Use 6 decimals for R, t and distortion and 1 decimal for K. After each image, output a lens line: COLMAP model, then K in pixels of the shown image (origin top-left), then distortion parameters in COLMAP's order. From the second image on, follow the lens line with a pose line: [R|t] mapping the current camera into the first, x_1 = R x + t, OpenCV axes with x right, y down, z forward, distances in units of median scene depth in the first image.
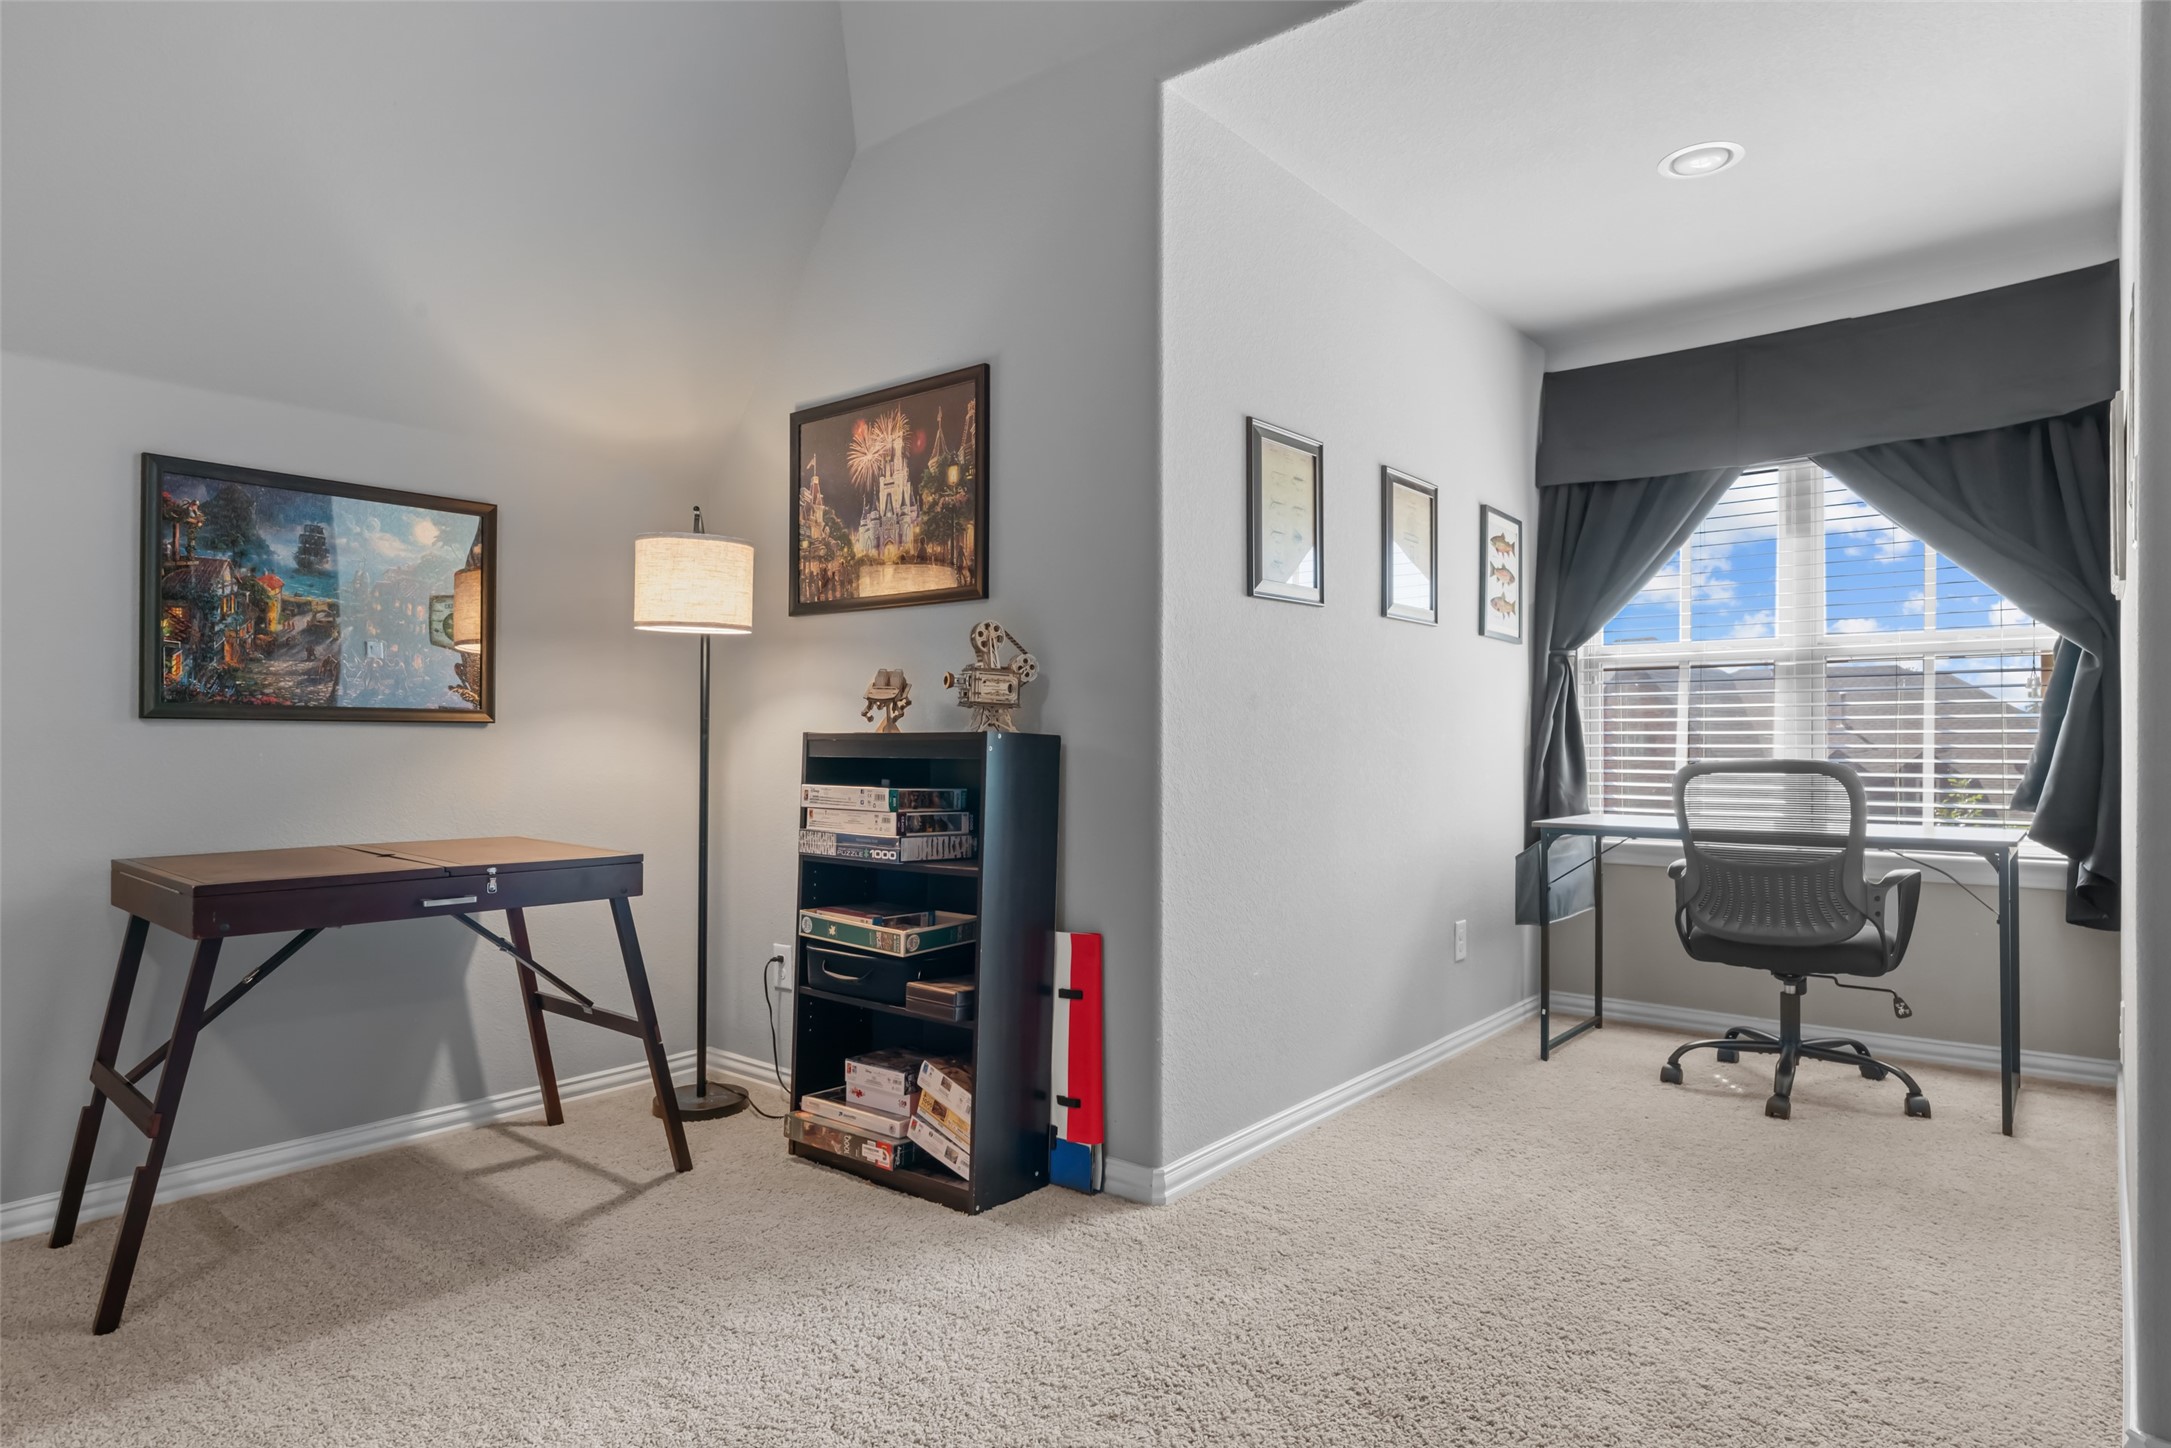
lens RADIAL K [[1245.7, 0, 1083.5], [0, 1245.7, 732.6], [0, 0, 1]] dist [0.000212, -0.000329]
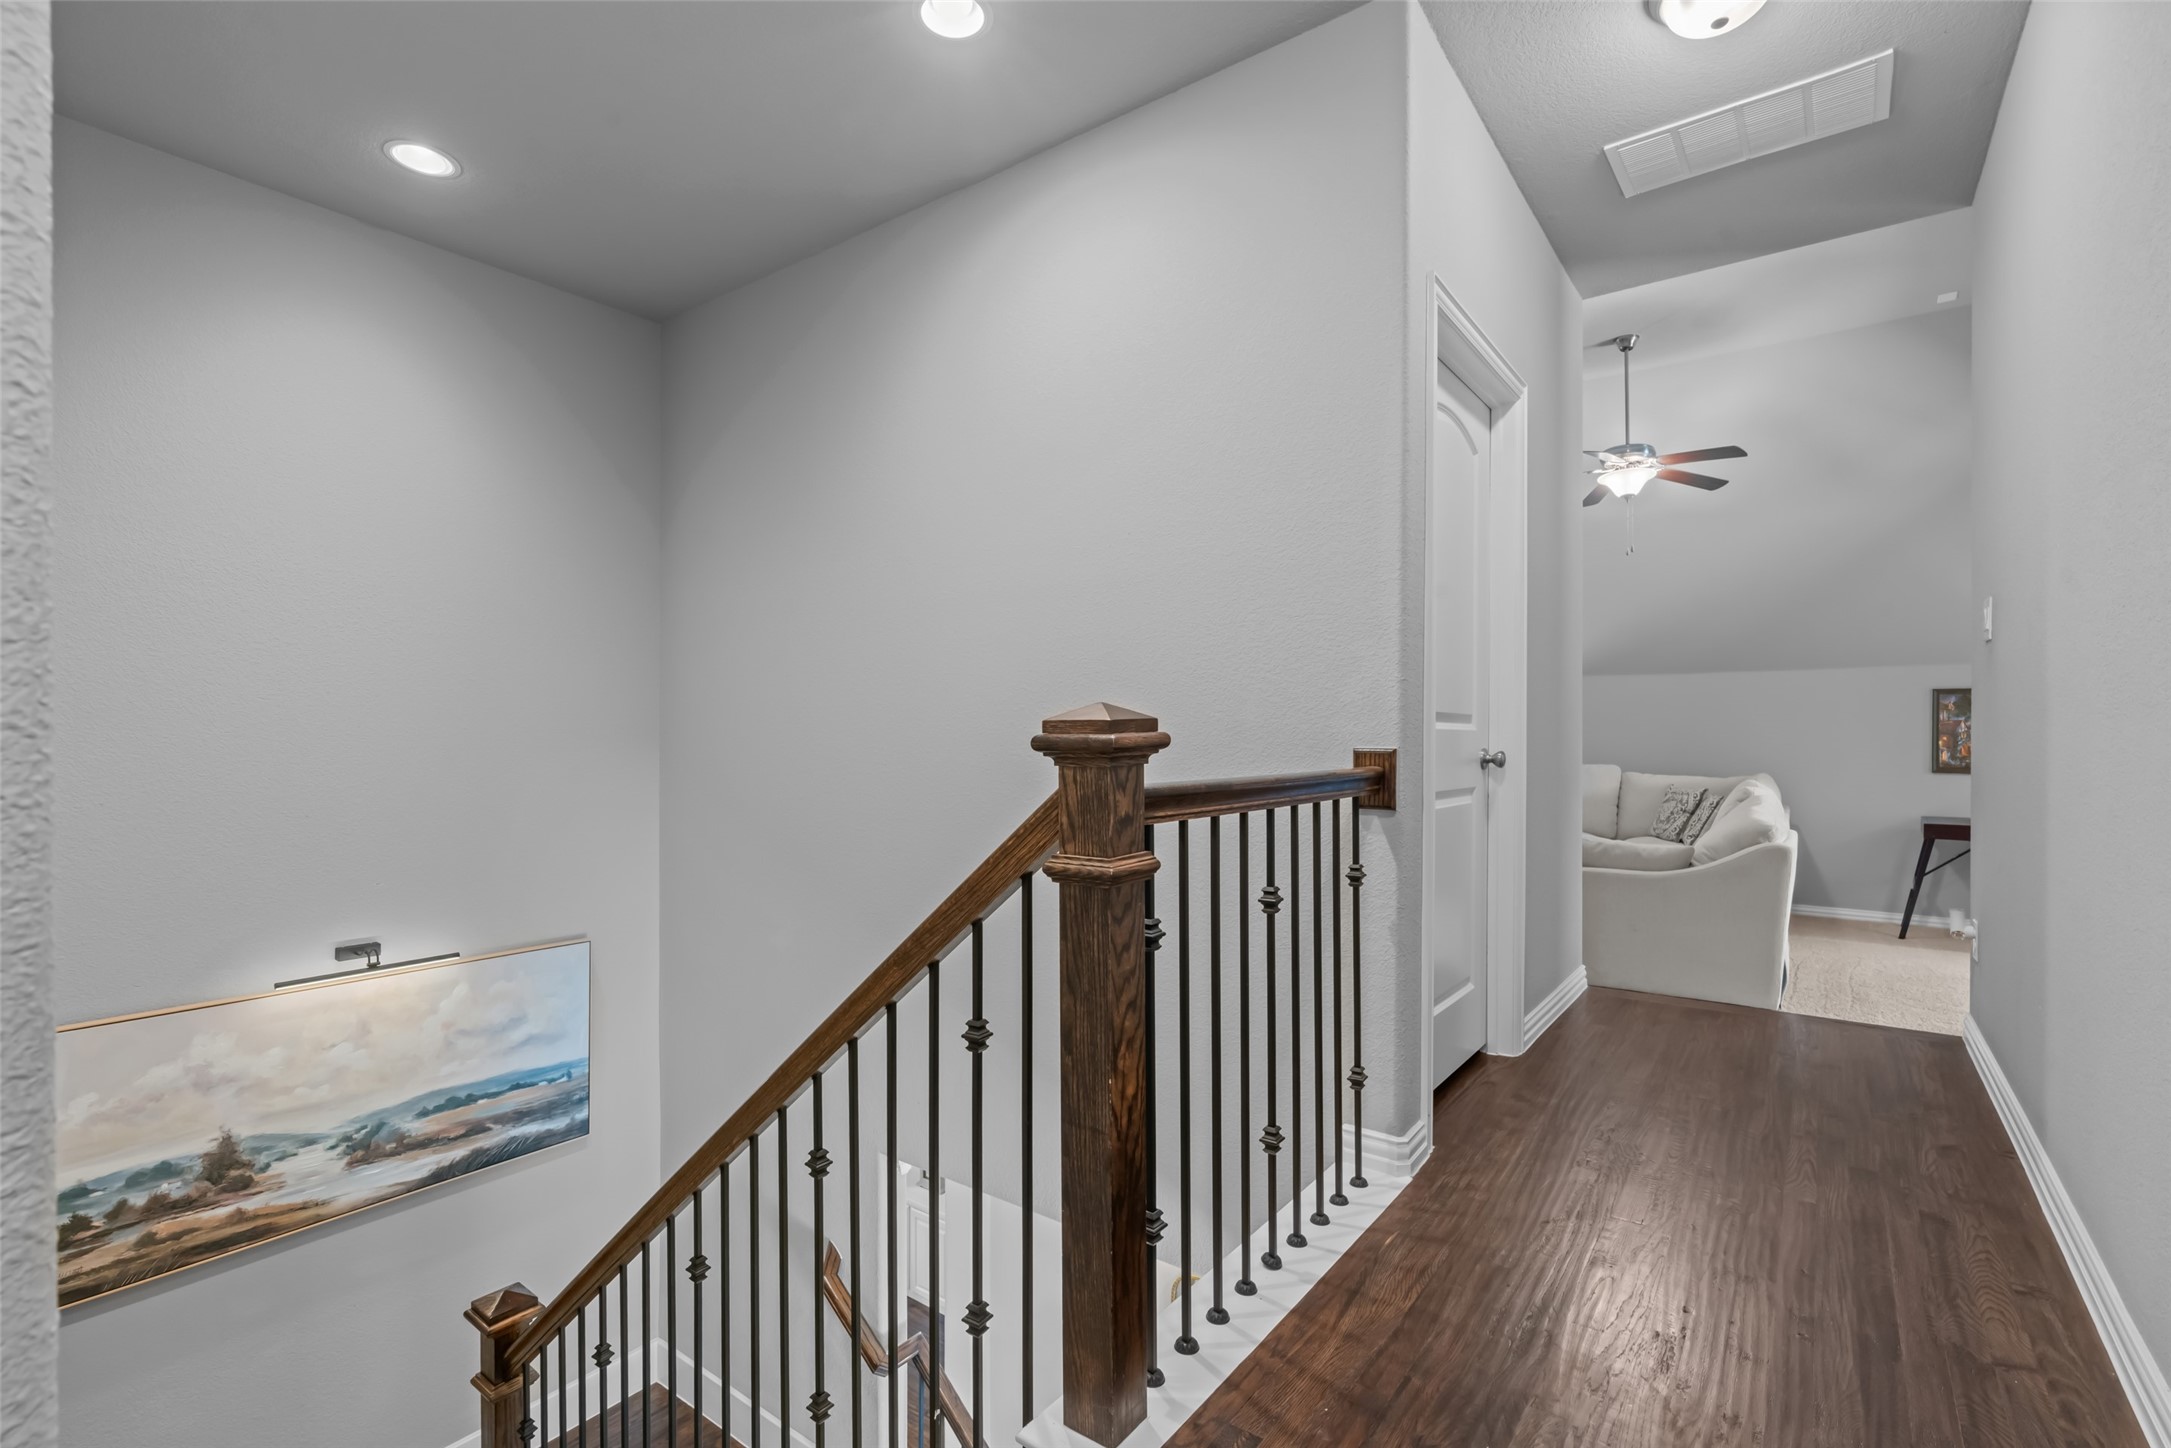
lens RADIAL K [[991.2, 0, 1088.6], [0, 991.2, 739.5], [0, 0, 1]] dist [-0.004377, 0.000776]
pose [[0.048460, 0.003364, -0.998819, 1.283336], [0.010311, 0.999939, 0.003868, -0.098590], [0.998772, -0.010486, 0.048423, -0.984071]]
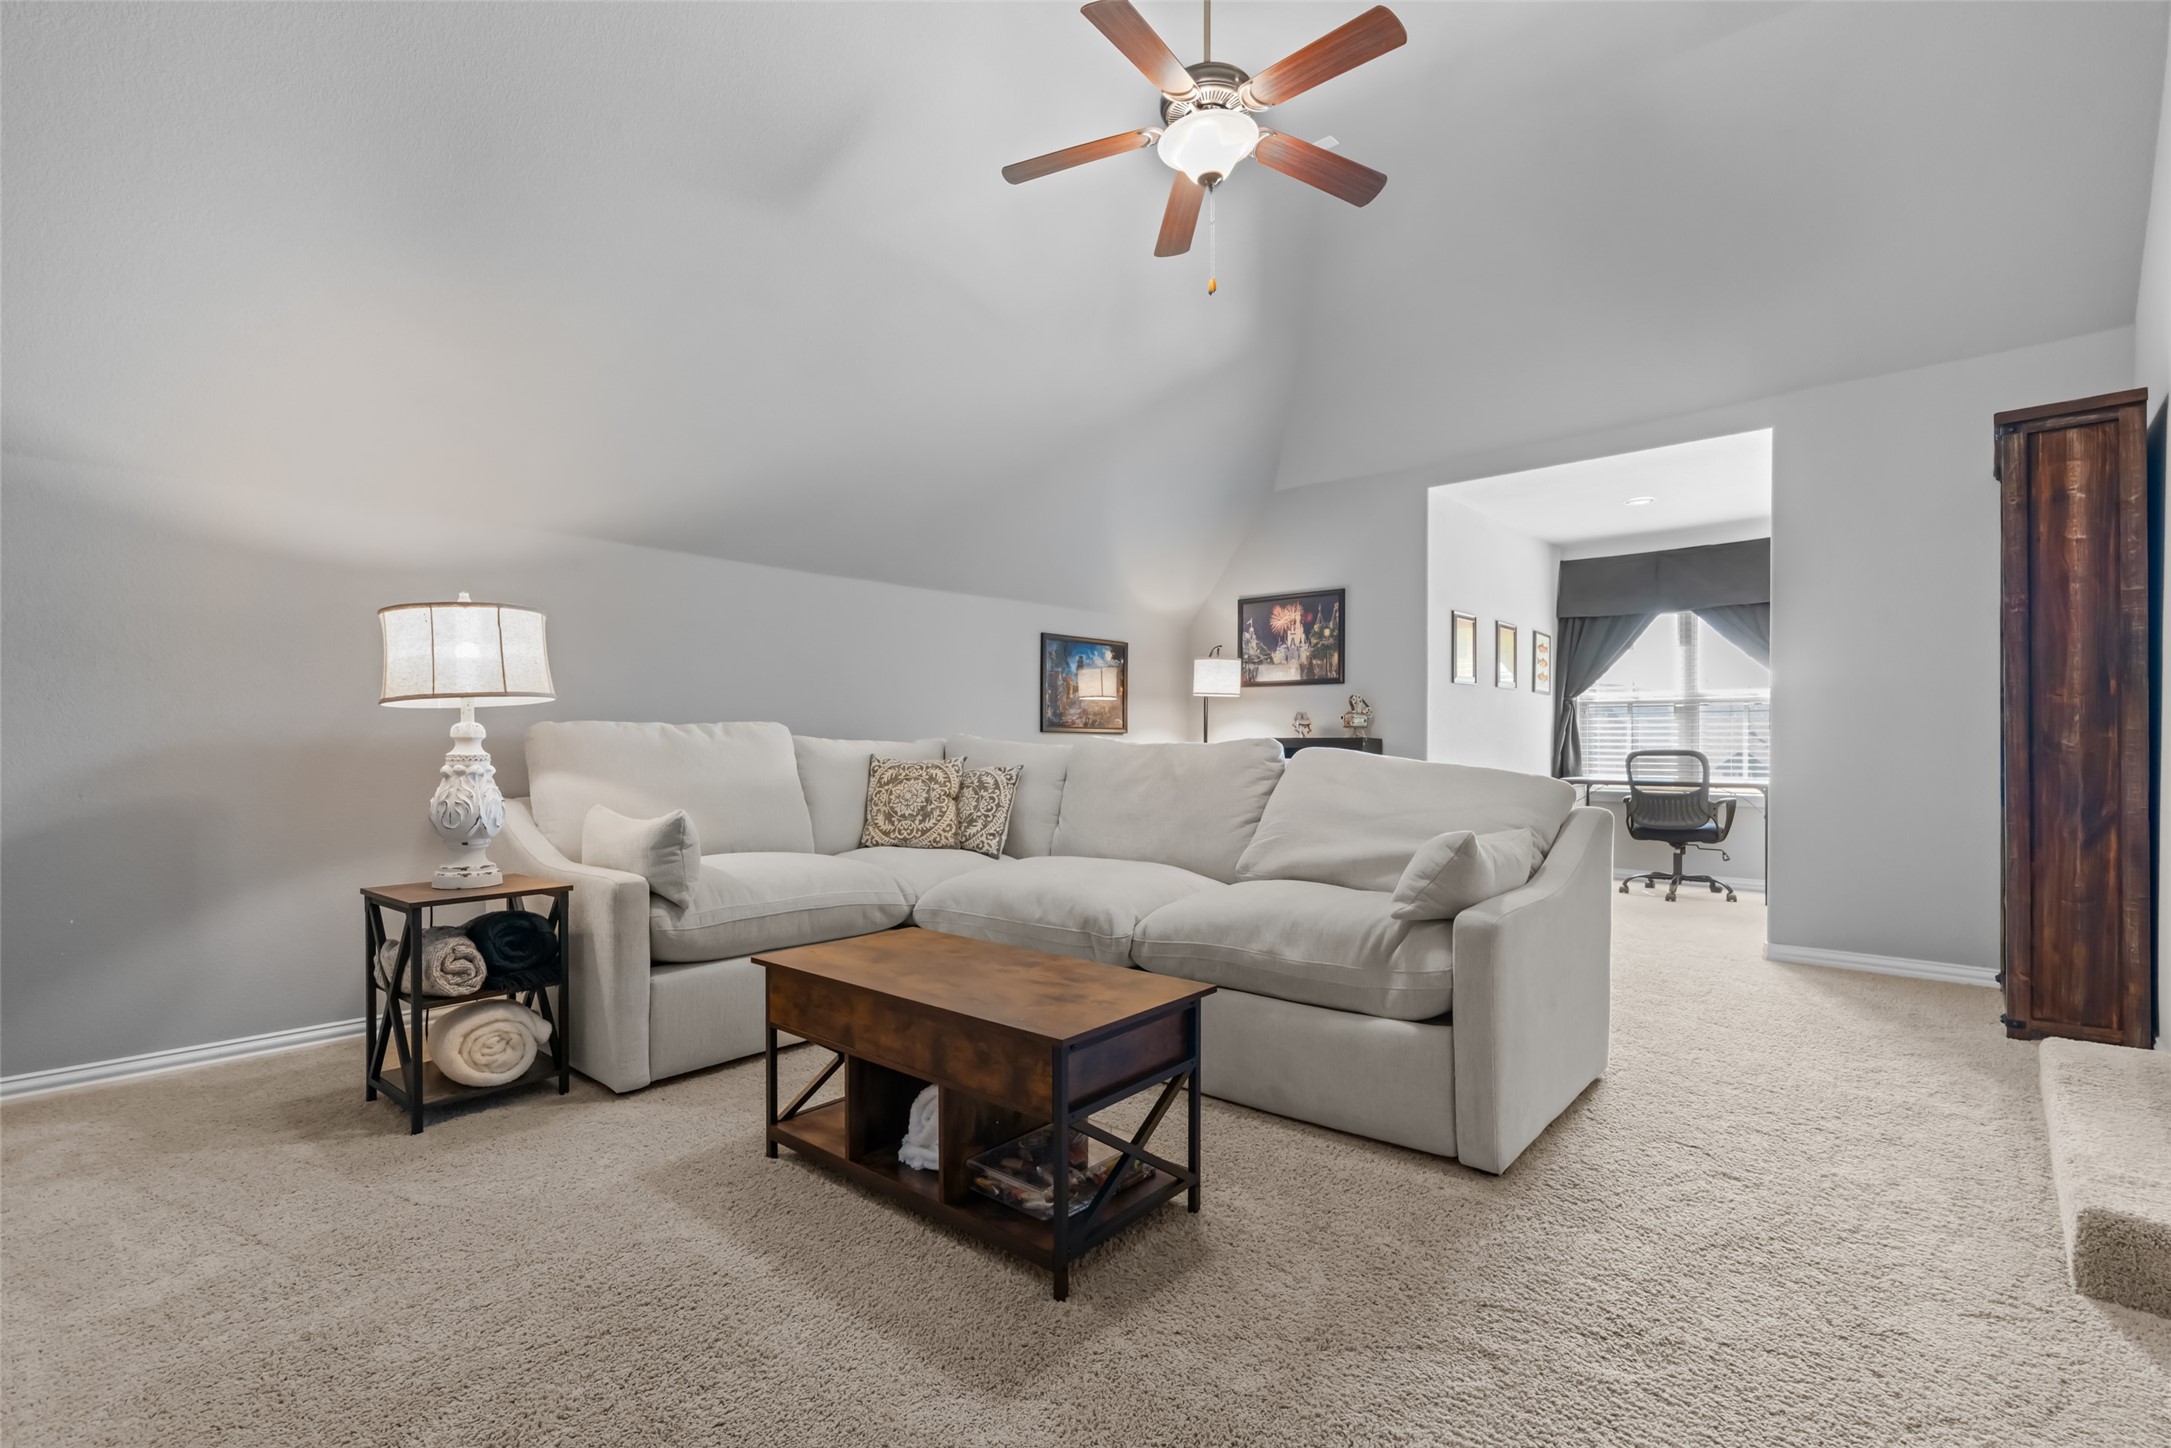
lens RADIAL K [[991.2, 0, 1088.6], [0, 991.2, 739.5], [0, 0, 1]] dist [-0.004377, 0.000776]
pose [[0.998952, 0.002232, -0.045708, -0.430374], [-0.001931, 0.999976, 0.006629, -0.007288], [0.045722, -0.006534, 0.998933, -0.863315]]
